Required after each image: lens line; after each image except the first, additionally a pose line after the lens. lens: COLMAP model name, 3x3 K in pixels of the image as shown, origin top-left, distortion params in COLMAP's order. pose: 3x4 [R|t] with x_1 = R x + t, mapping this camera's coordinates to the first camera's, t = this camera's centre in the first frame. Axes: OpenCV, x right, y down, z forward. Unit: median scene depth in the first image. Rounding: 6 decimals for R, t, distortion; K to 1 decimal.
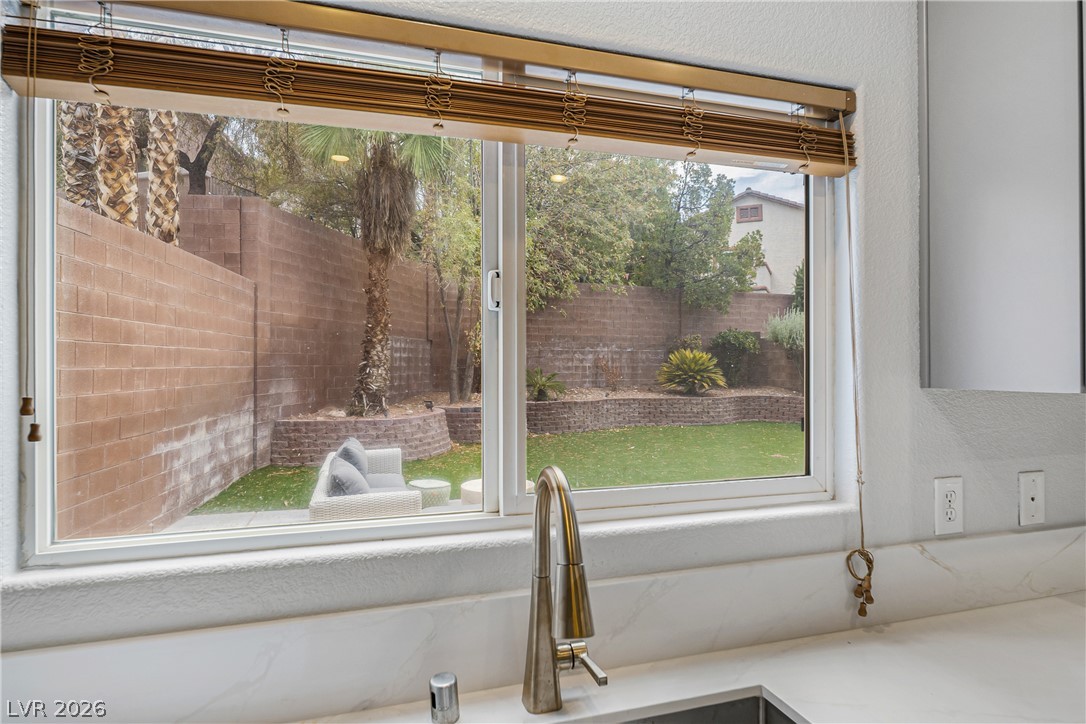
lens RADIAL K [[609.8, 0, 543.1], [0, 609.8, 363.6], [0, 0, 1]] dist [0.000209, -0.001110]
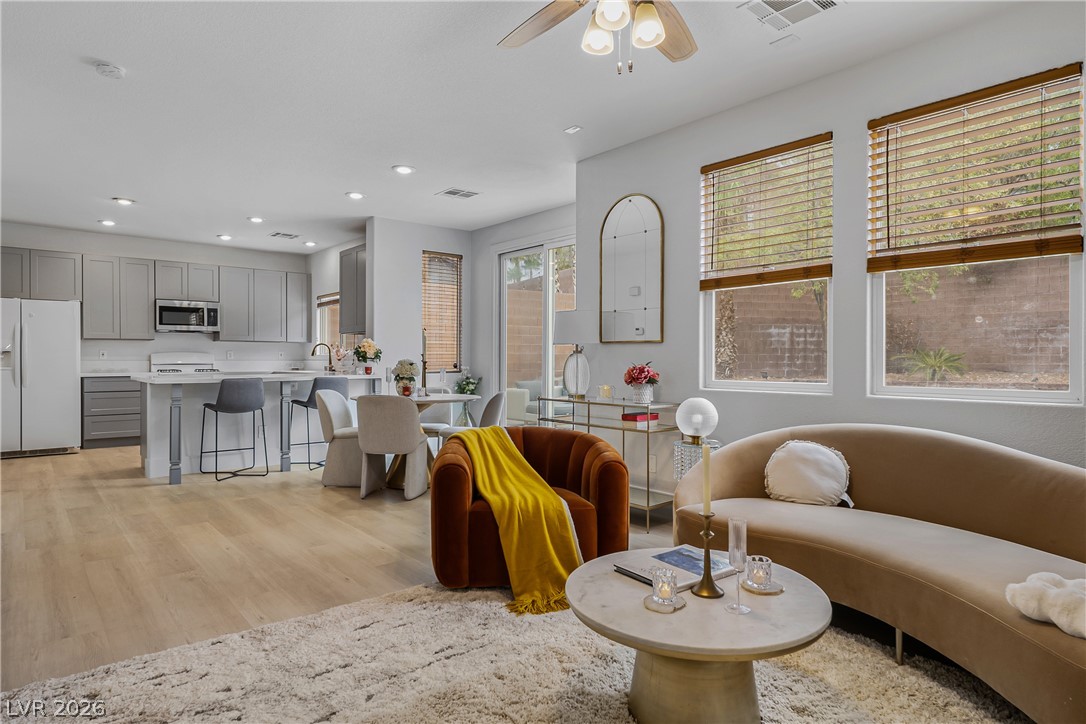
lens RADIAL K [[611.7, 0, 546.8], [0, 611.7, 361.1], [0, 0, 1]] dist [0.003243, -0.000481]
pose [[0.398231, 0.005913, -0.917266, 0.901338], [-0.003632, 0.999982, 0.004869, 0.034151], [0.917278, 0.001392, 0.398246, 0.033557]]
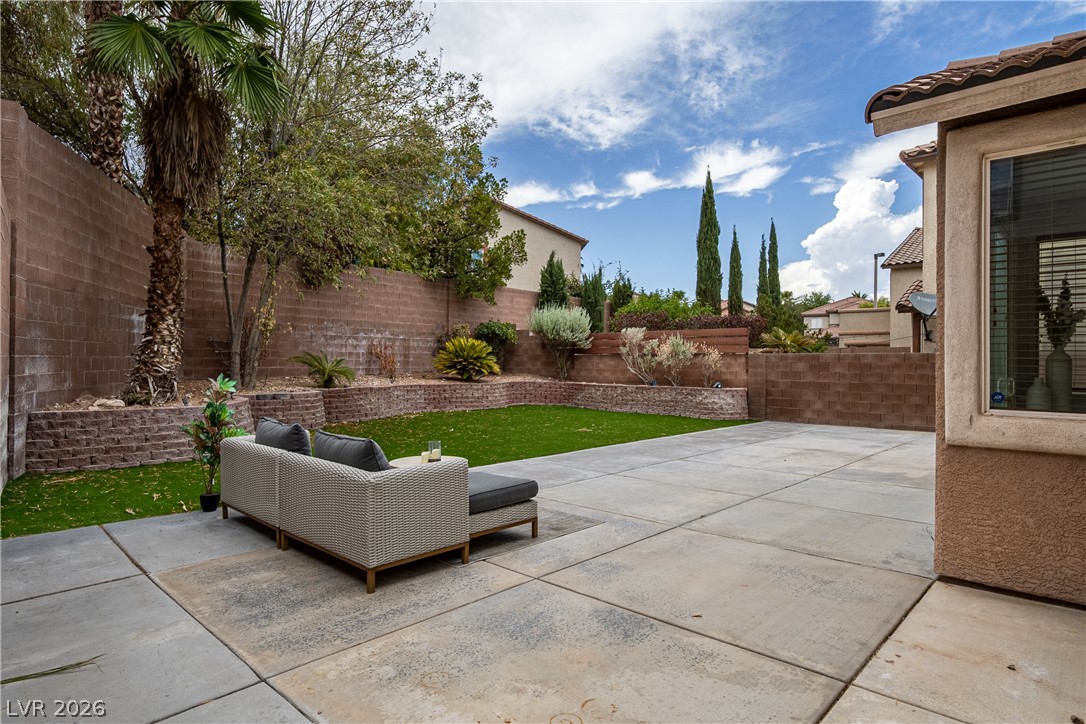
lens RADIAL K [[608.2, 0, 540.6], [0, 608.2, 359.0], [0, 0, 1]] dist [0.000479, 0.000014]
pose [[0.872457, 0.007842, 0.488628, -0.234961], [-0.006745, 0.999969, -0.004004, 0.025512], [-0.488645, 0.000198, 0.872483, 0.057007]]
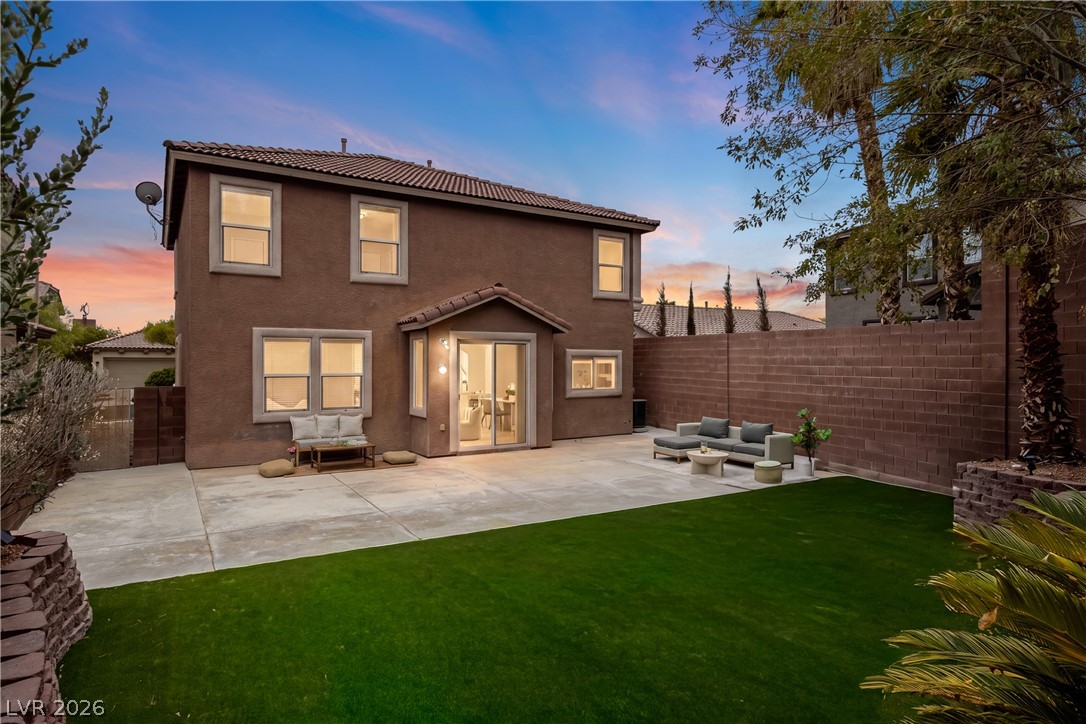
lens RADIAL K [[604.9, 0, 542.4], [0, 604.9, 365.4], [0, 0, 1]] dist [-0.005117, -0.001503]
pose [[-0.965451, 0.002156, -0.260575, 0.532105], [-0.000753, 0.999938, 0.011065, -0.050882], [0.260583, 0.010879, -0.965390, 1.594491]]
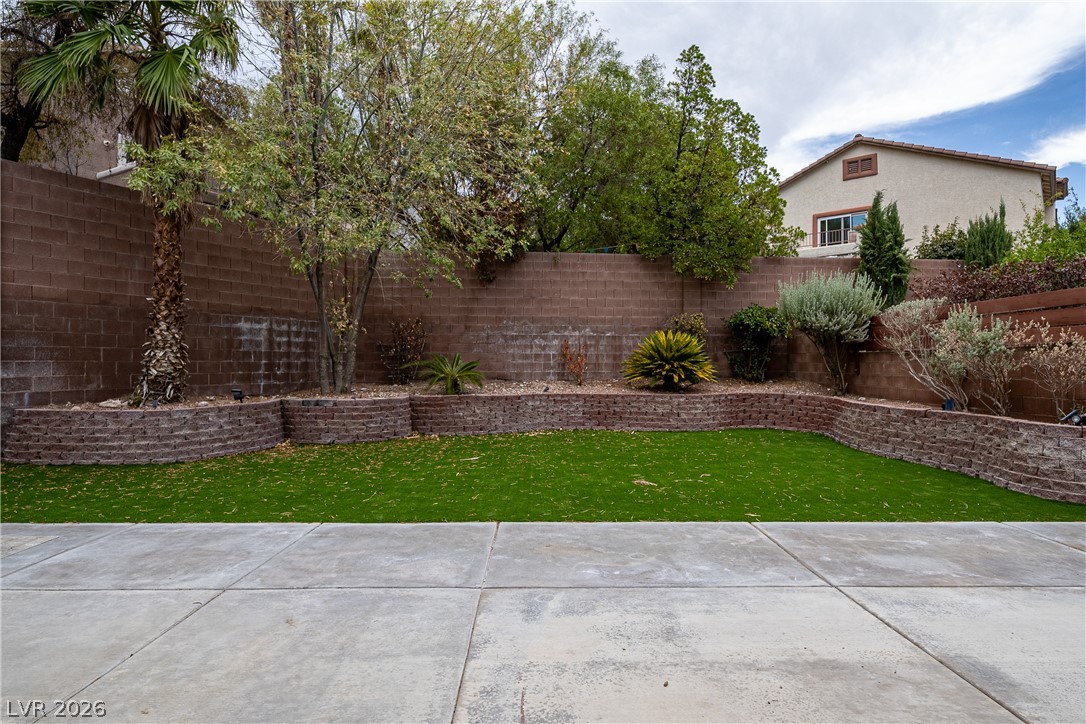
lens RADIAL K [[608.2, 0, 540.6], [0, 608.2, 359.0], [0, 0, 1]] dist [0.000479, 0.000014]
pose [[0.958584, -0.000823, -0.284808, 0.465621], [-0.000843, 0.999983, -0.005729, 0.024298], [0.284808, 0.005732, 0.958567, 0.349080]]
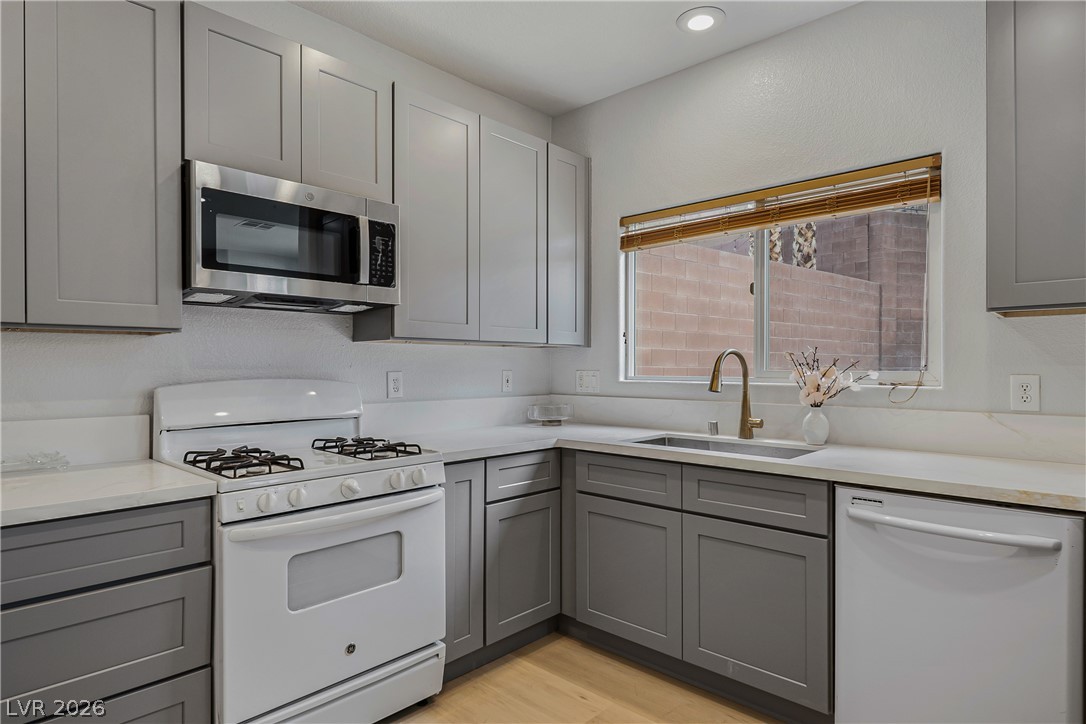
lens RADIAL K [[604.9, 0, 542.4], [0, 604.9, 365.4], [0, 0, 1]] dist [-0.005117, -0.001503]
pose [[0.489106, 0.001429, -0.872223, 0.186522], [-0.004368, 0.999990, -0.000811, 0.022406], [0.872213, 0.004206, 0.489108, -0.110696]]
